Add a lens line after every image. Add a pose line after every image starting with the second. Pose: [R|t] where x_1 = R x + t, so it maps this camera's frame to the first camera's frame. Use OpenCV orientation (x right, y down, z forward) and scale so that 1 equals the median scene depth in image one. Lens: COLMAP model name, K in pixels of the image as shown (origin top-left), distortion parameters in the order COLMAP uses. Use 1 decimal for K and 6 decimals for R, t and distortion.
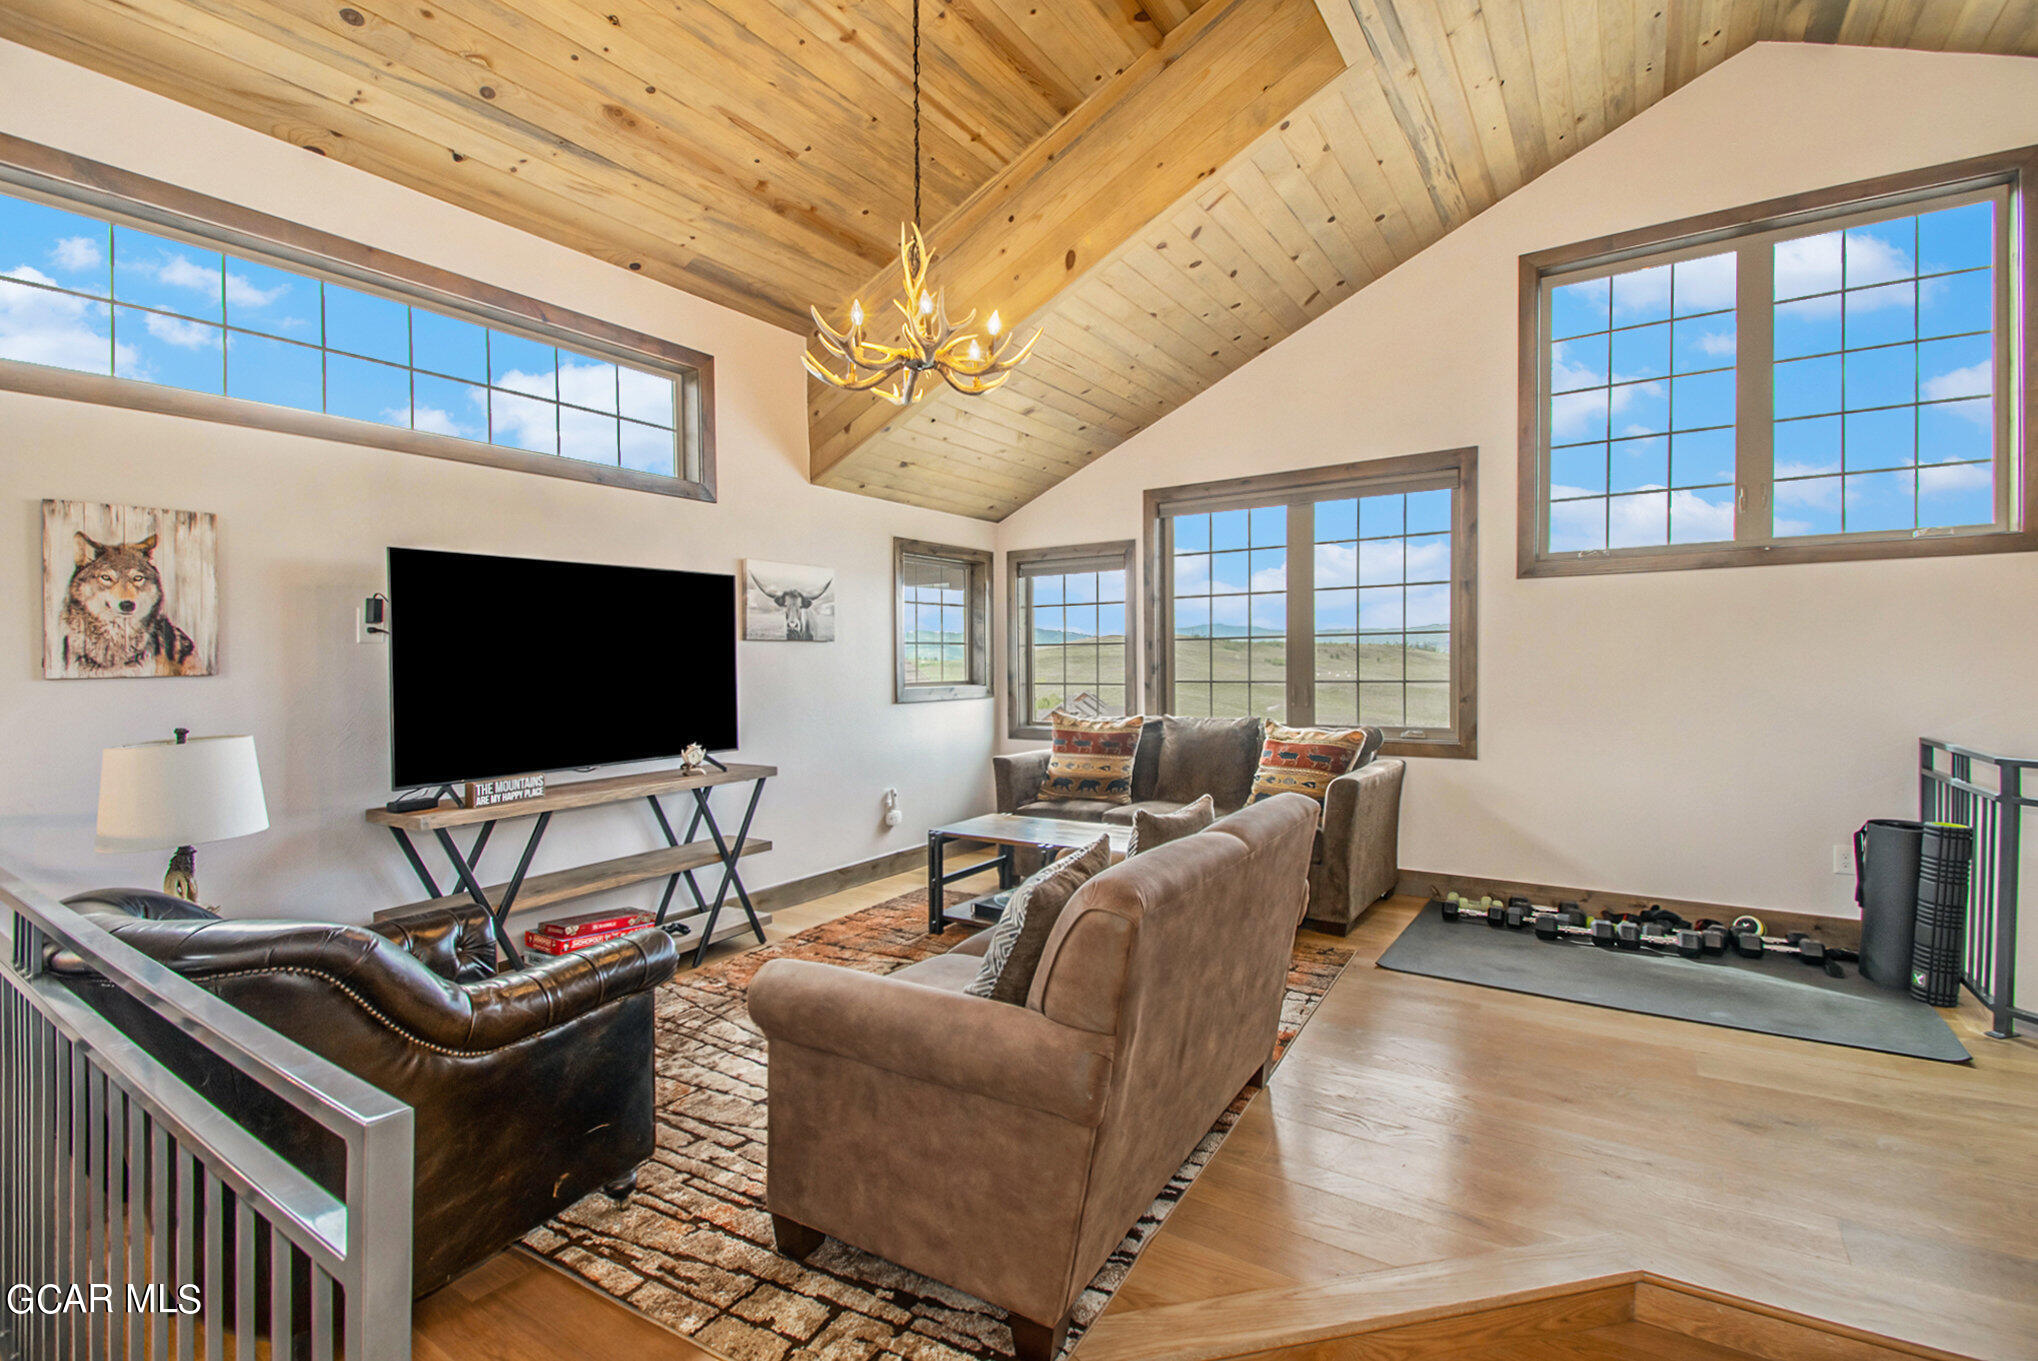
lens RADIAL K [[893.1, 0, 1018.6], [0, 893.1, 675.0], [0, 0, 1]] dist [-0.006515, -0.010191]
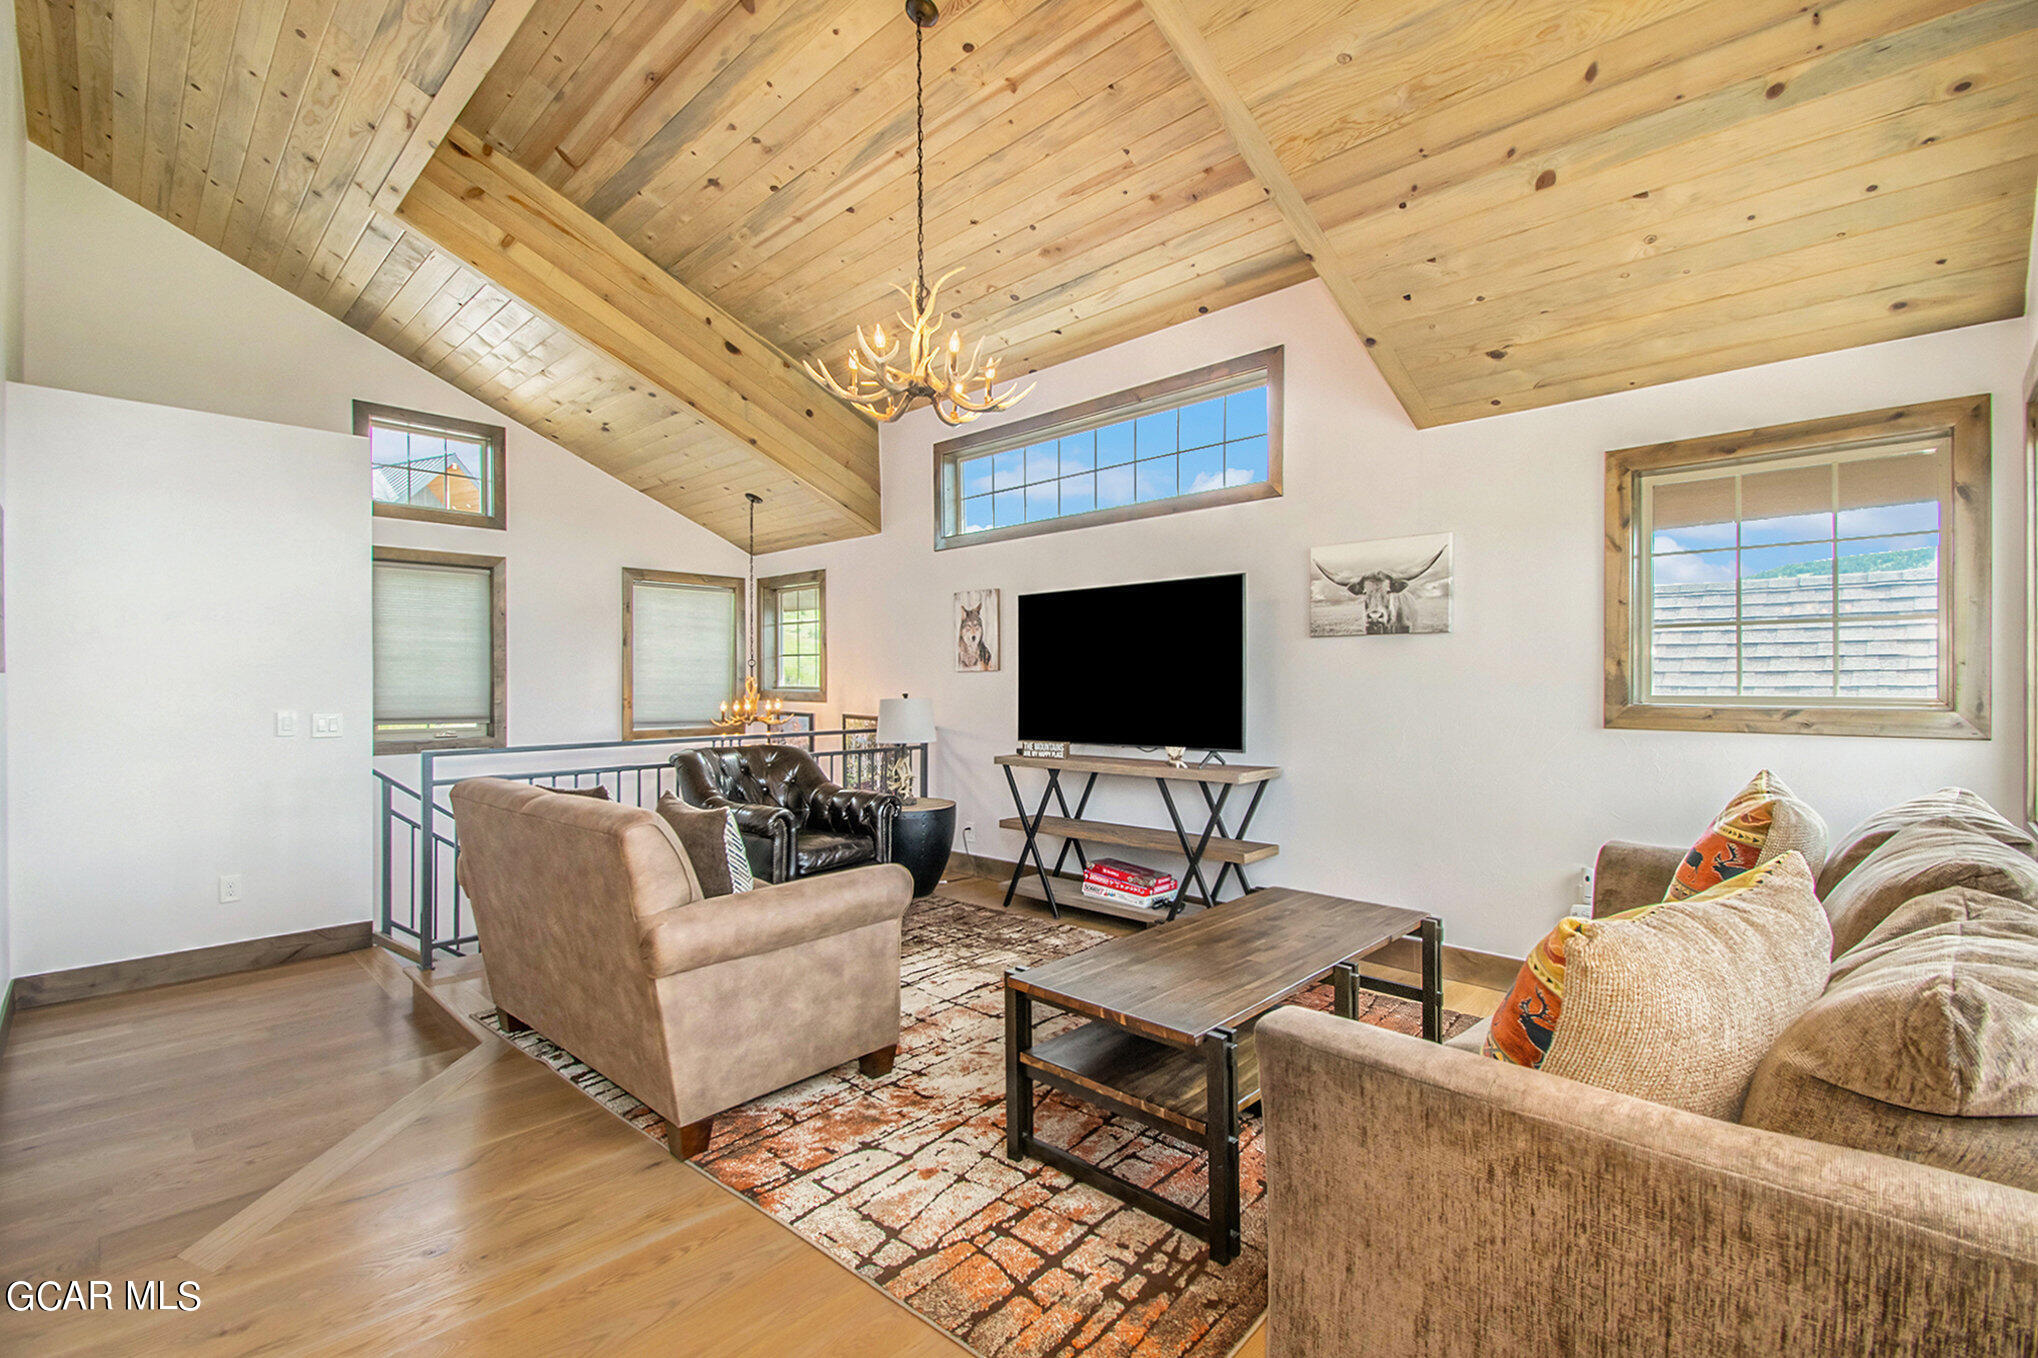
lens RADIAL K [[893.1, 0, 1052.2], [0, 893.1, 667.2], [0, 0, 1]] dist [-0.006515, -0.010191]
pose [[-0.150110, -0.006238, -0.988650, 0.747858], [-0.014281, 0.999889, -0.004140, -0.001458], [0.988566, 0.013497, -0.150182, 1.043515]]
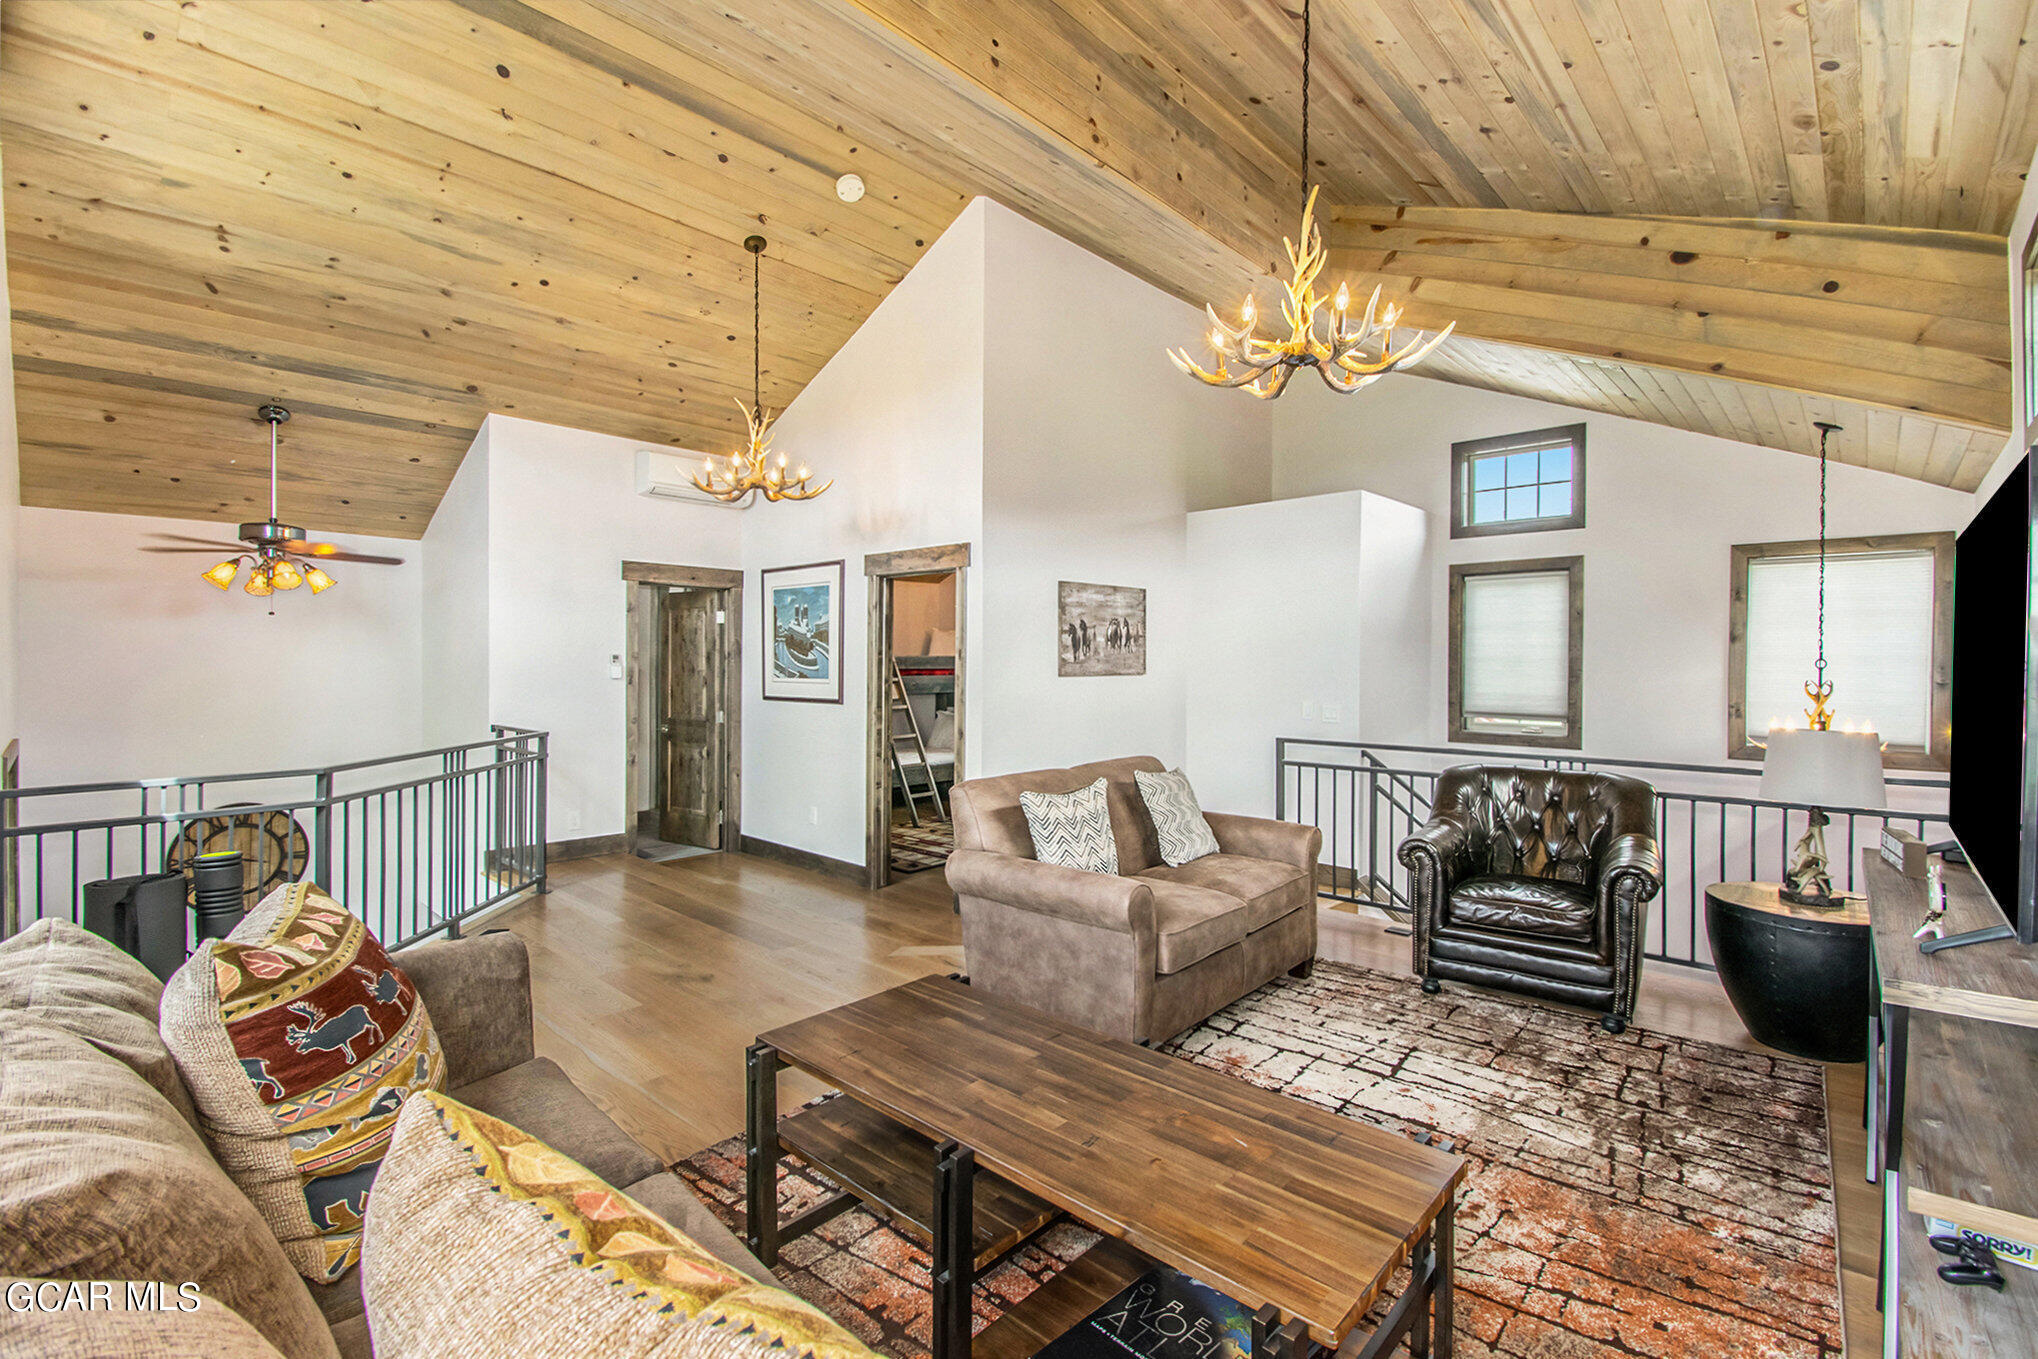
lens RADIAL K [[893.1, 0, 1024.2], [0, 893.1, 664.4], [0, 0, 1]] dist [-0.006515, -0.010191]
pose [[-0.988414, 0.003271, 0.151744, 0.025319], [0.005967, 0.999832, 0.017316, -0.034340], [-0.151662, 0.018021, -0.988268, 1.546969]]
